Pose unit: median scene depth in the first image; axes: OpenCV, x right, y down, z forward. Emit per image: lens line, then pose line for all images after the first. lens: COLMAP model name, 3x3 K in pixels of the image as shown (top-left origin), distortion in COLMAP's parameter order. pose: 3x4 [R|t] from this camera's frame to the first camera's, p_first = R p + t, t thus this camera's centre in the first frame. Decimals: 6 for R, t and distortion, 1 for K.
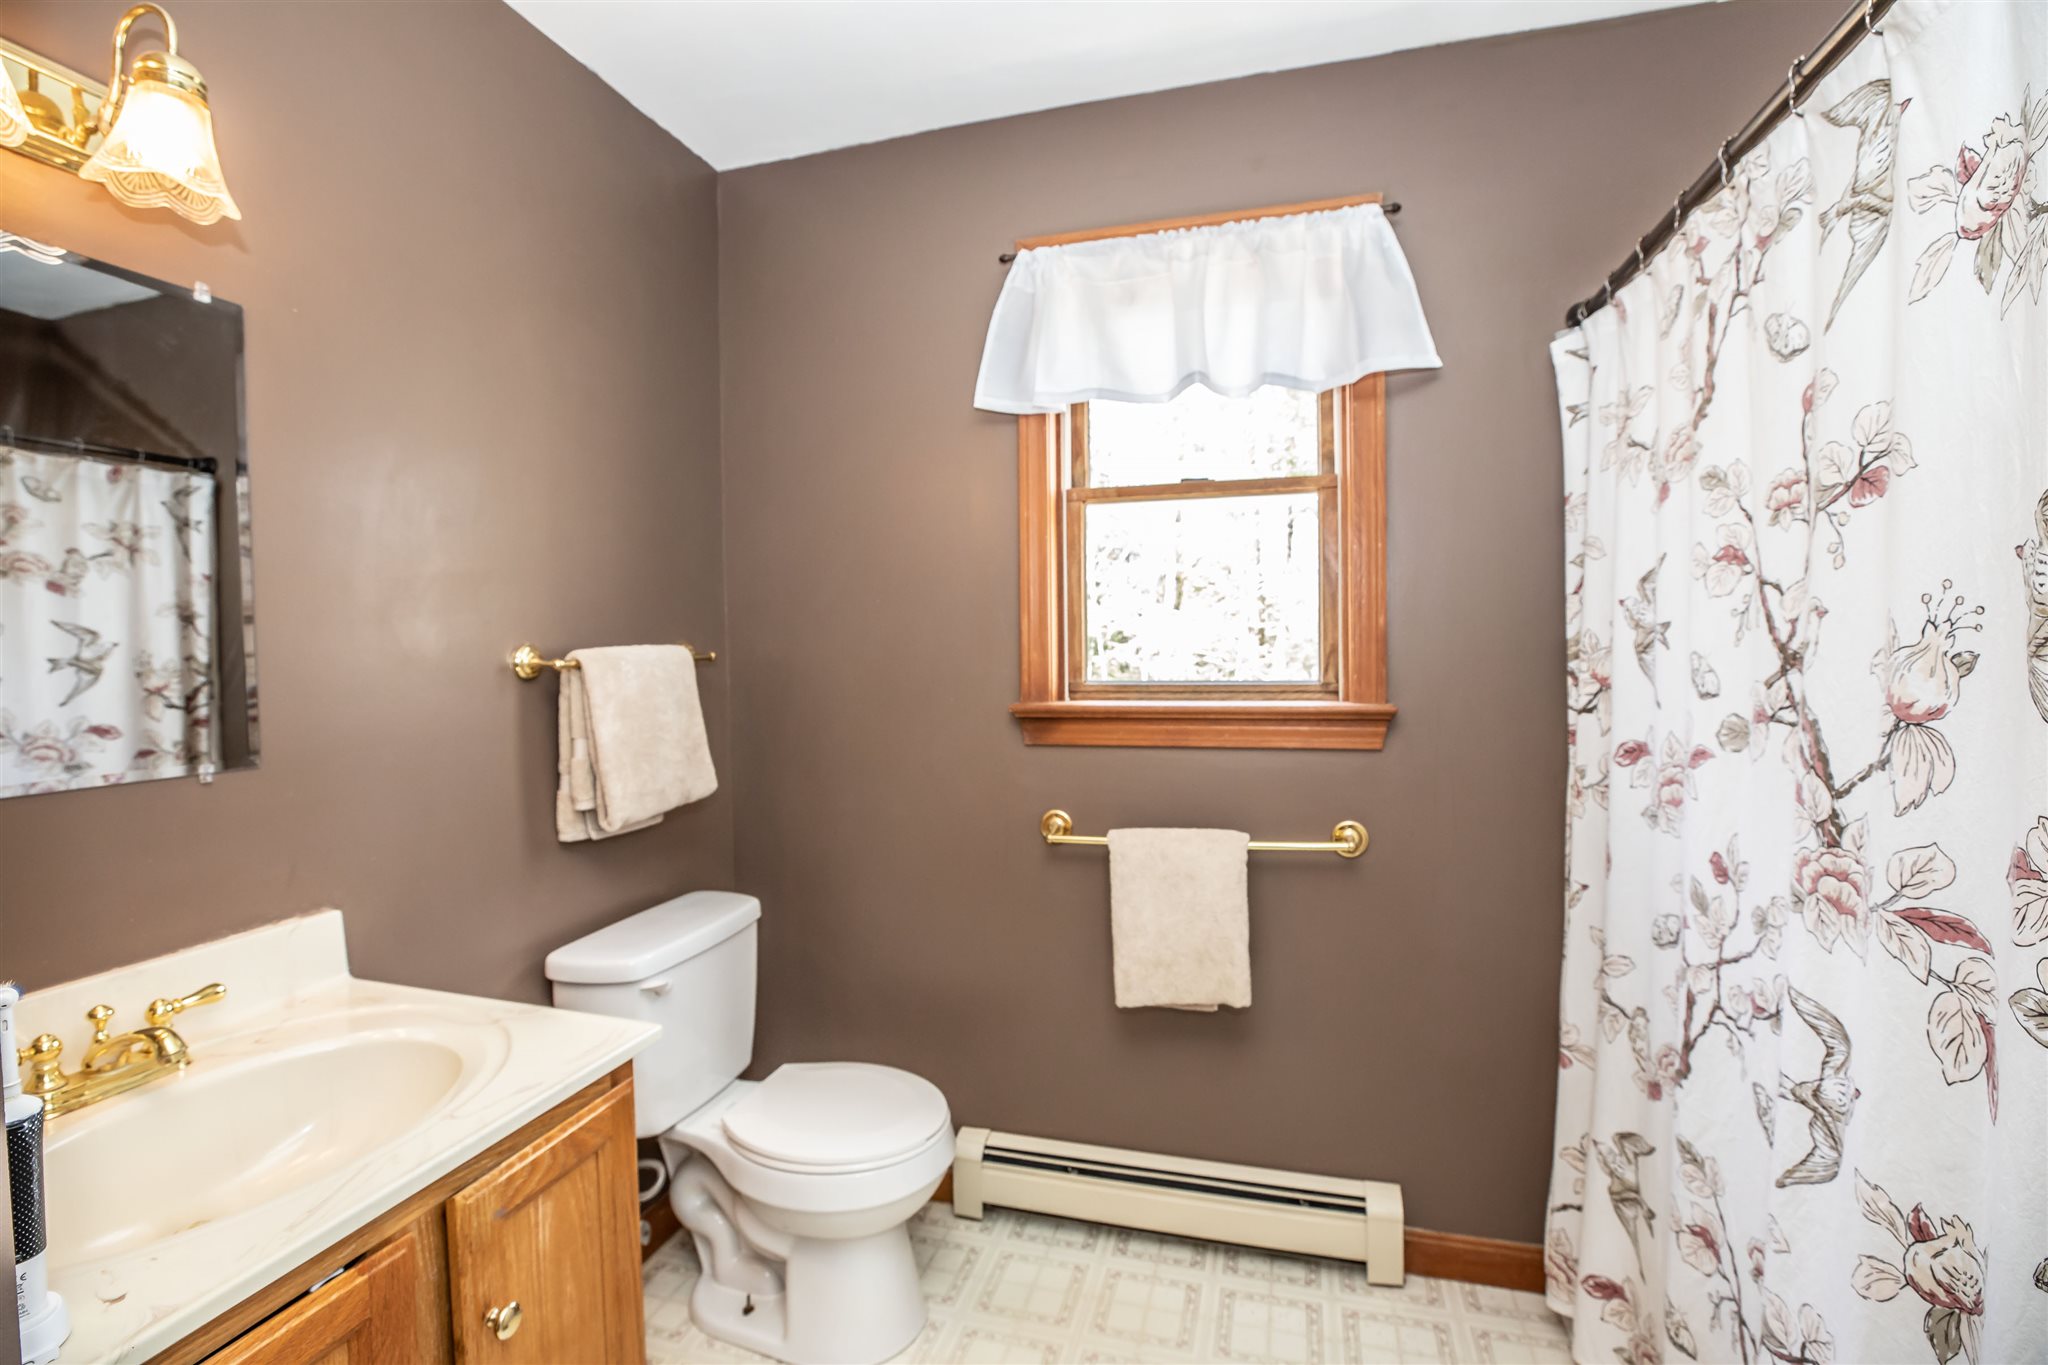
lens RADIAL K [[918.1, 0, 1022.8], [0, 918.1, 678.9], [0, 0, 1]] dist [-0.051031, 0.012646]
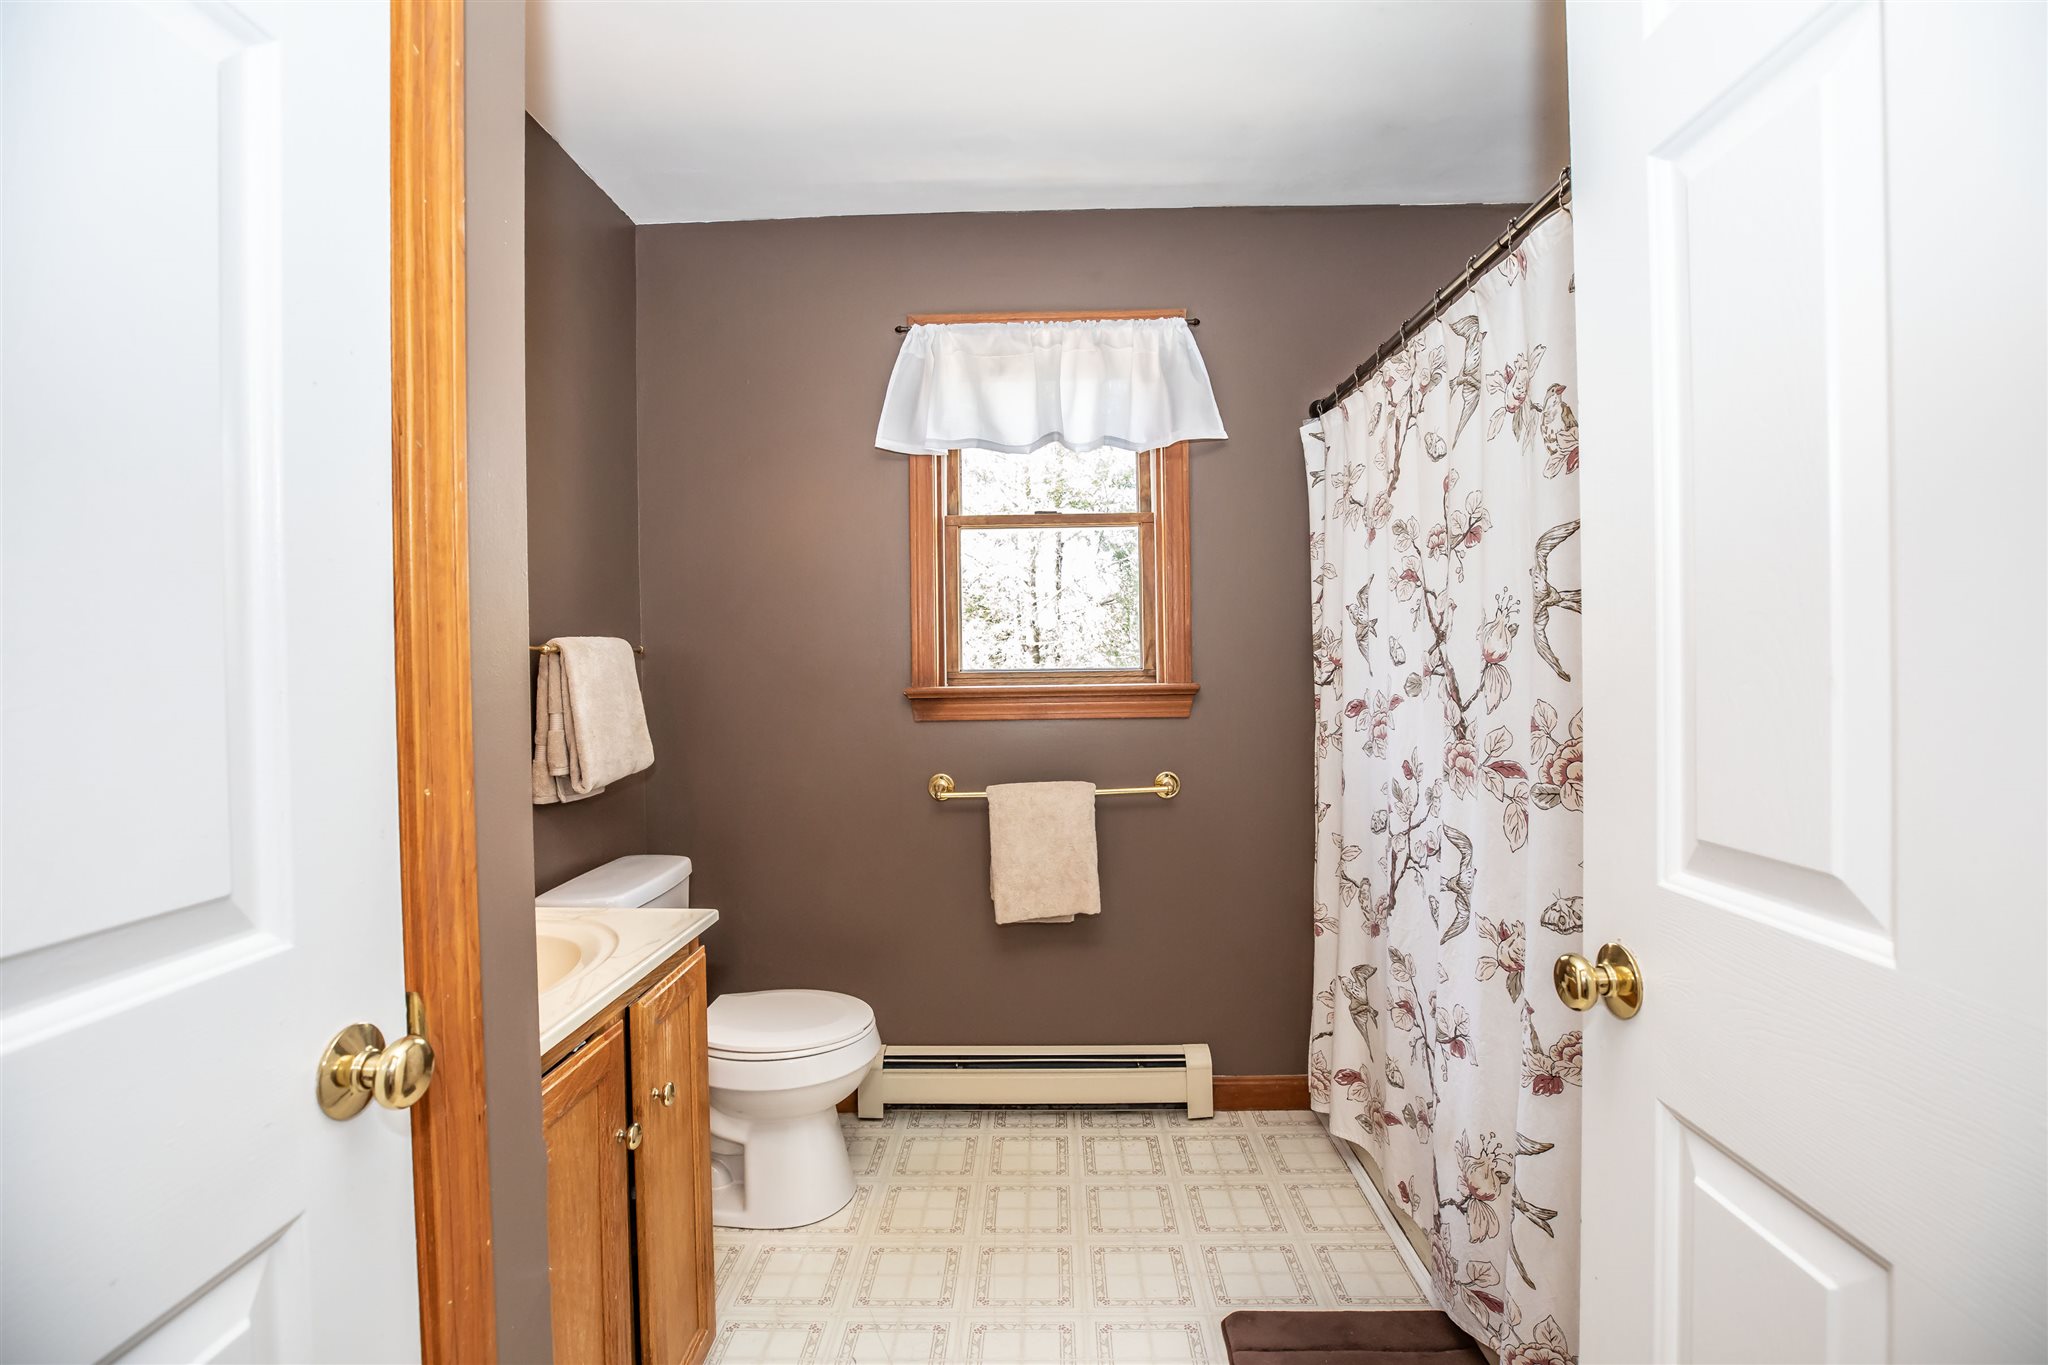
lens RADIAL K [[918.1, 0, 1022.8], [0, 918.1, 678.9], [0, 0, 1]] dist [-0.051031, 0.012646]
pose [[0.968239, -0.004389, 0.249990, -0.199224], [0.010232, 0.999704, -0.022080, 0.052154], [-0.249819, 0.023937, 0.967997, -0.277323]]
